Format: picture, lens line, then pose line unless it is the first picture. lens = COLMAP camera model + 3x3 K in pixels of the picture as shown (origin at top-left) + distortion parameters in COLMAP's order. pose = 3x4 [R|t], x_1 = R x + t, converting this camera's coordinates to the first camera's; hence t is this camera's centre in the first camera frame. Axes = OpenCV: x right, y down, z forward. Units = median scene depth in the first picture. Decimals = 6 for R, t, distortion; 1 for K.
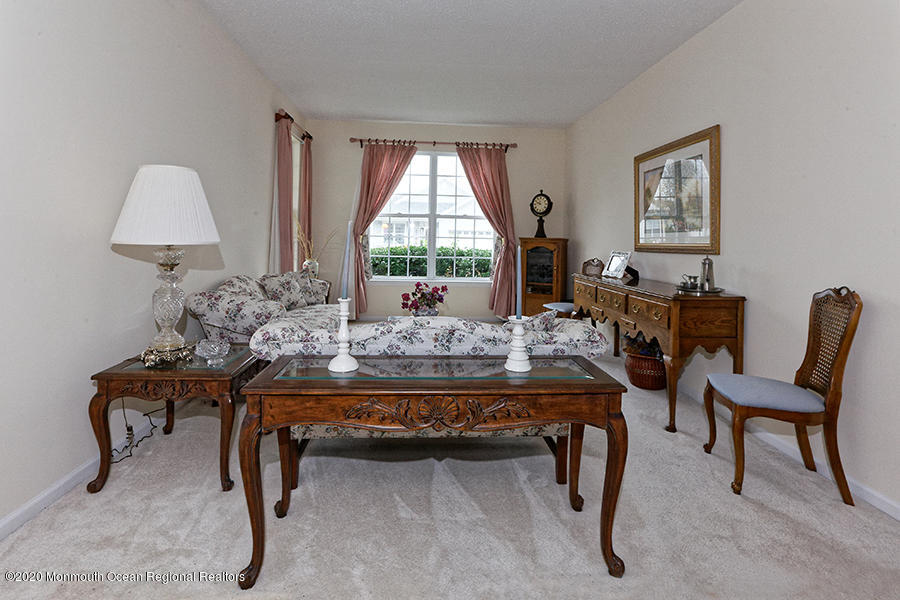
lens RADIAL K [[442.2, 0, 436.6], [0, 442.2, 240.0], [0, 0, 1]] dist [0.002013, 0.000172]
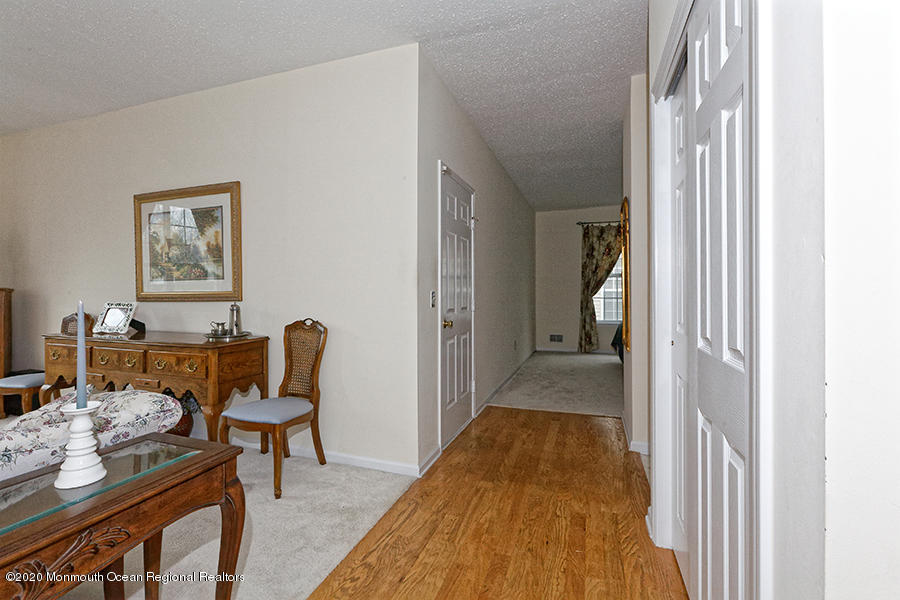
lens RADIAL K [[417.5, 0, 439.0], [0, 417.5, 289.3], [0, 0, 1]] dist [-0.004618, 0.001495]
pose [[0.395289, -0.018060, 0.918379, -0.100932], [0.012598, 0.999819, 0.014239, -0.003564], [-0.918470, 0.005941, 0.395445, 0.131536]]
